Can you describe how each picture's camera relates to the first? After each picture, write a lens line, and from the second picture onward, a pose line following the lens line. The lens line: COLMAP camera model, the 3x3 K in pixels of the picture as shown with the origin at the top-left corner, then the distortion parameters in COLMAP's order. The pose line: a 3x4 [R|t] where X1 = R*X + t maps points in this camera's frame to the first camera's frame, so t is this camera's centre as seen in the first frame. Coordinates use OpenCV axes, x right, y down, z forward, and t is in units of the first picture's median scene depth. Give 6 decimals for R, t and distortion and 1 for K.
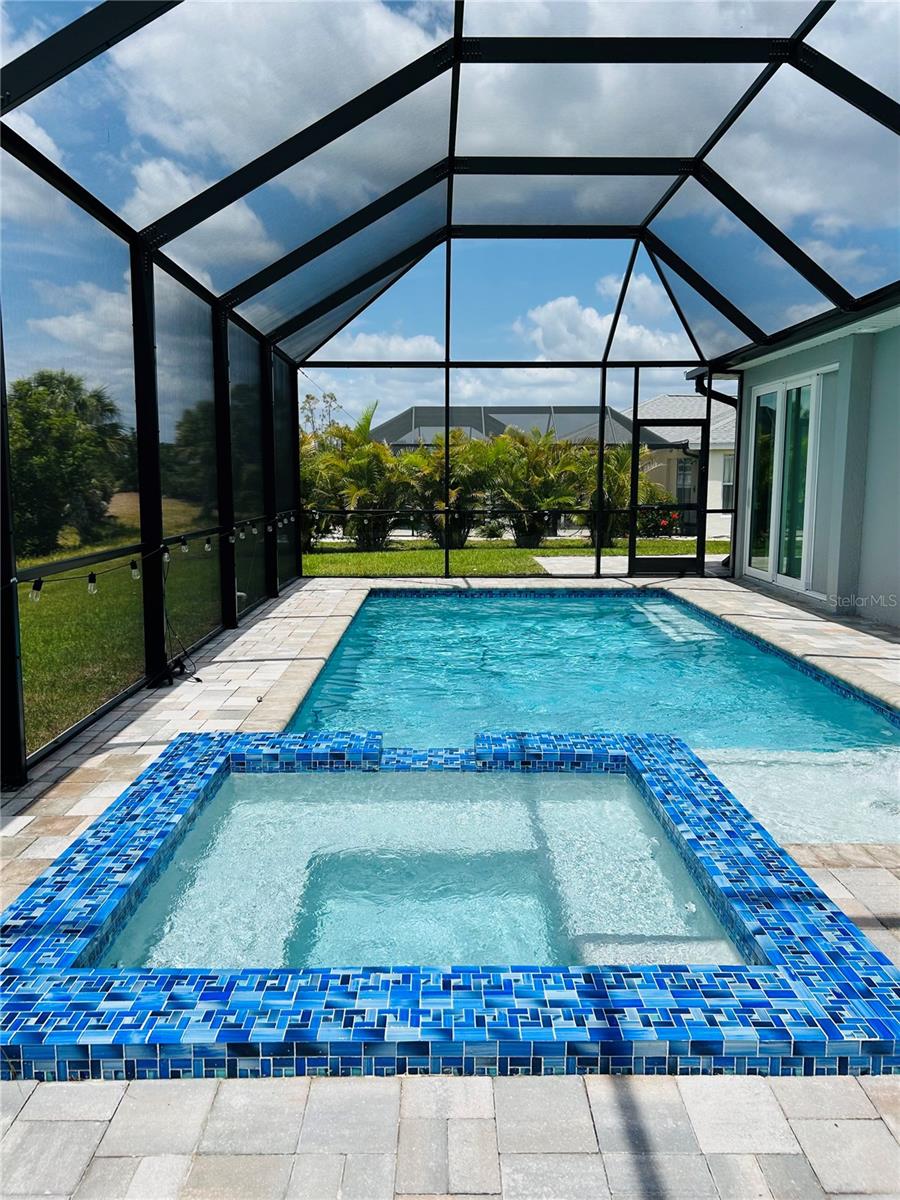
lens RADIAL K [[911.6, 0, 447.1], [0, 911.6, 598.9], [0, 0, 1]] dist [0.050770, -0.058262]
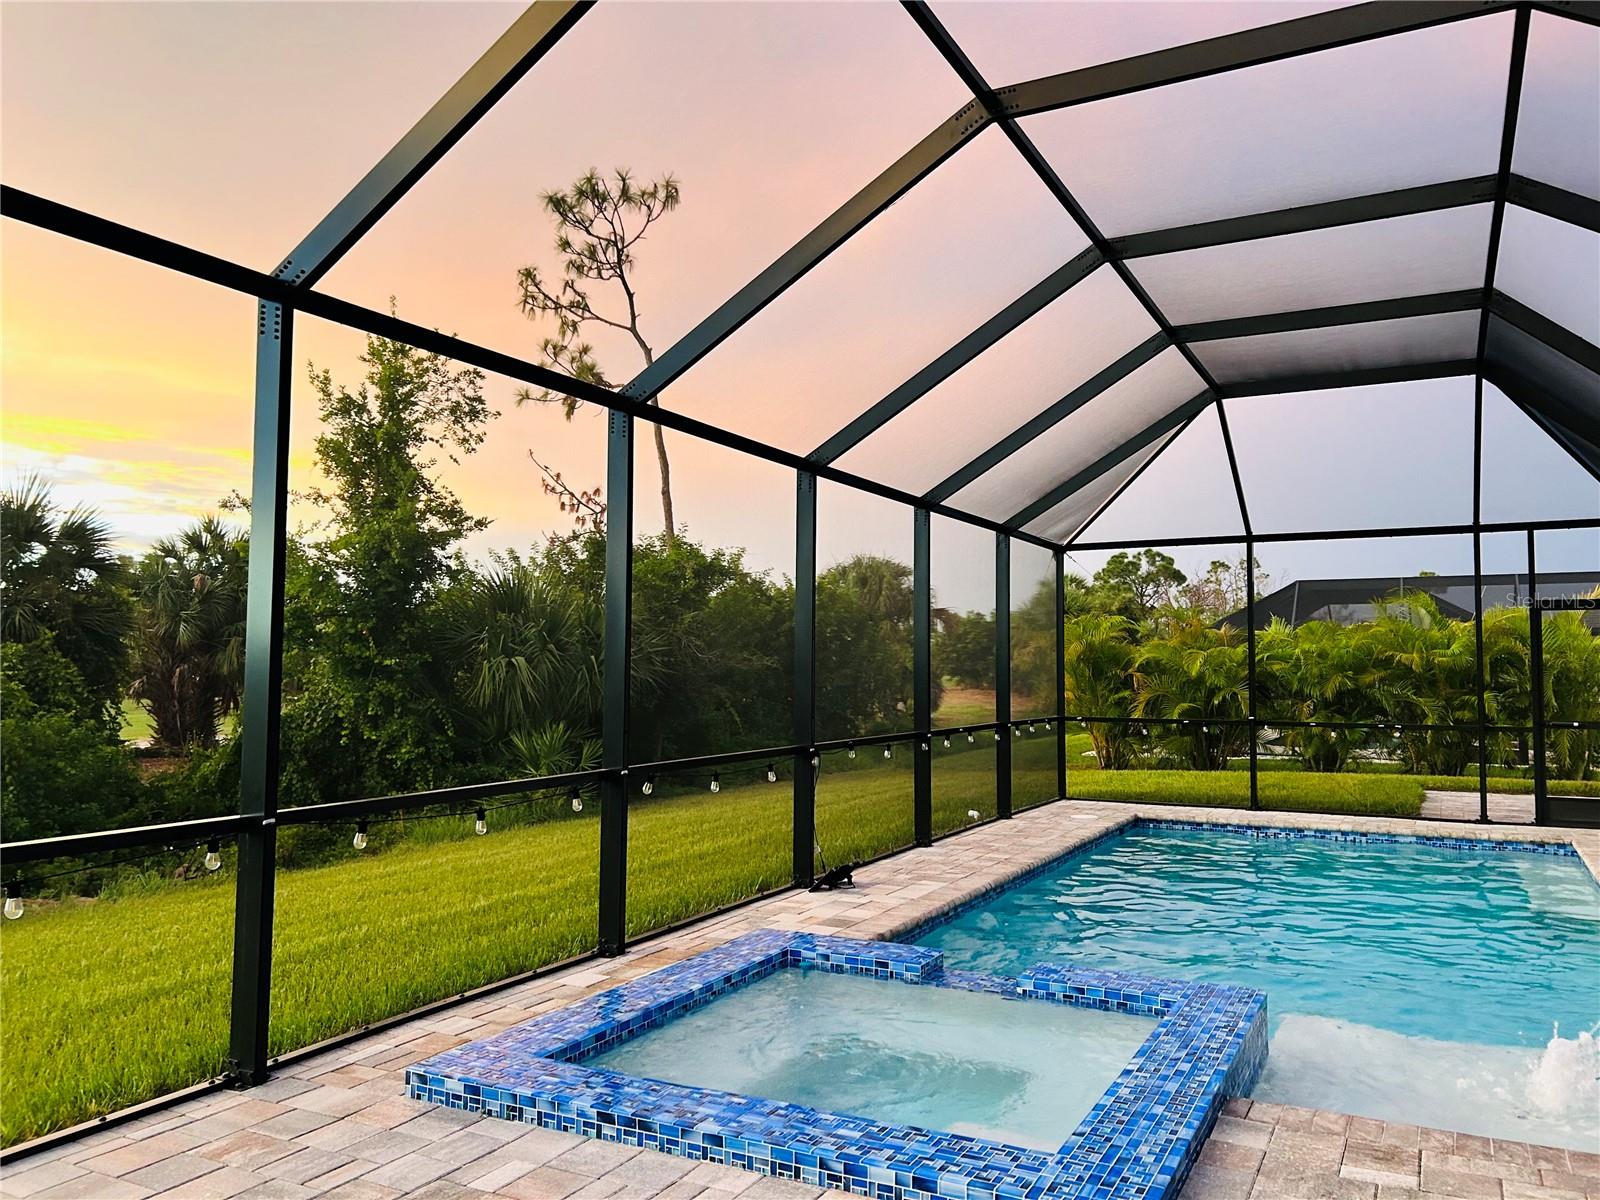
lens RADIAL K [[1215.5, 0, 792.8], [0, 1215.5, 609.8], [0, 0, 1]] dist [0.050770, -0.058262]
pose [[0.881873, -0.020340, -0.471048, 0.879181], [-0.065362, 0.984148, -0.164864, 0.034155], [0.466934, 0.176177, 0.866564, -0.559952]]
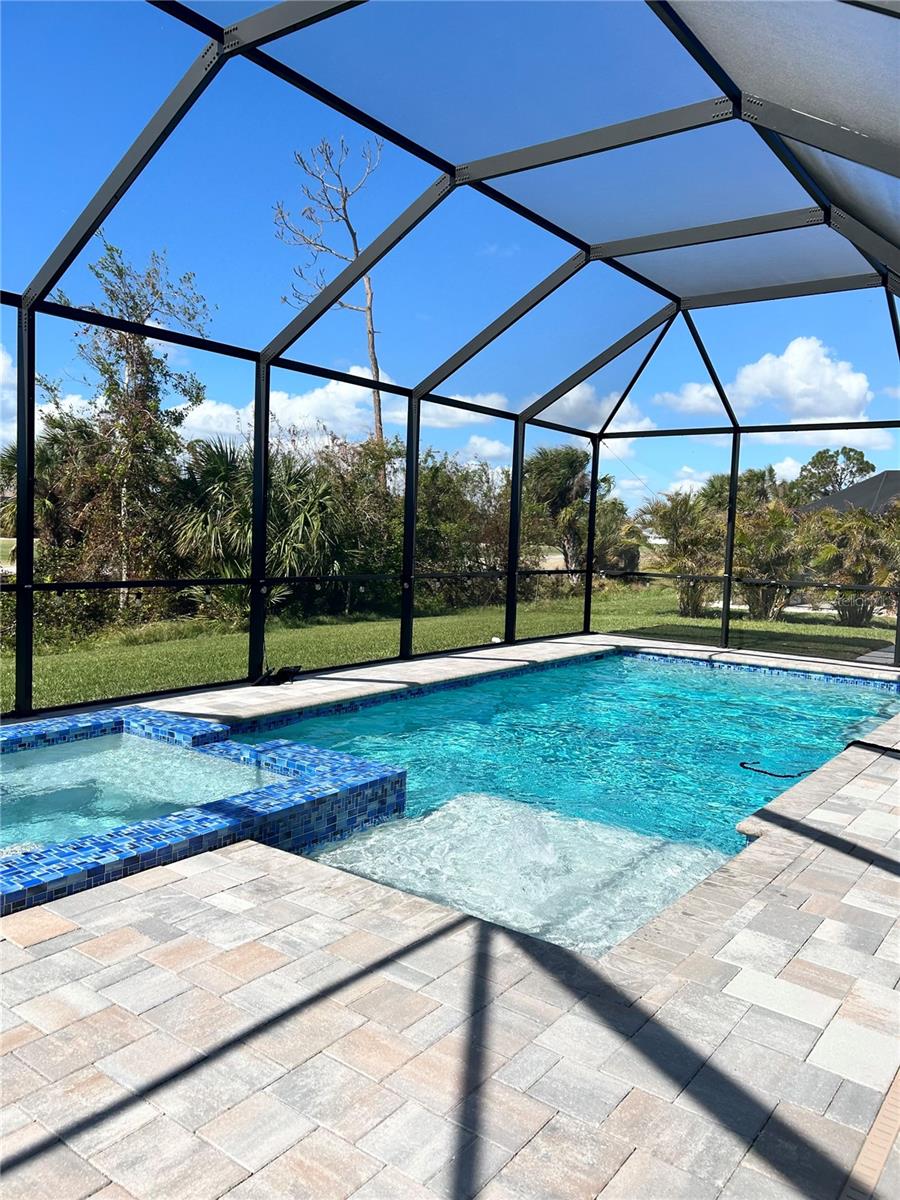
lens RADIAL K [[911.6, 0, 434.1], [0, 911.6, 586.2], [0, 0, 1]] dist [0.050770, -0.058262]
pose [[0.798661, 0.061130, -0.598668, 1.980661], [-0.112626, 0.992433, -0.048913, -0.041875], [0.591148, 0.106490, 0.799502, 0.270177]]
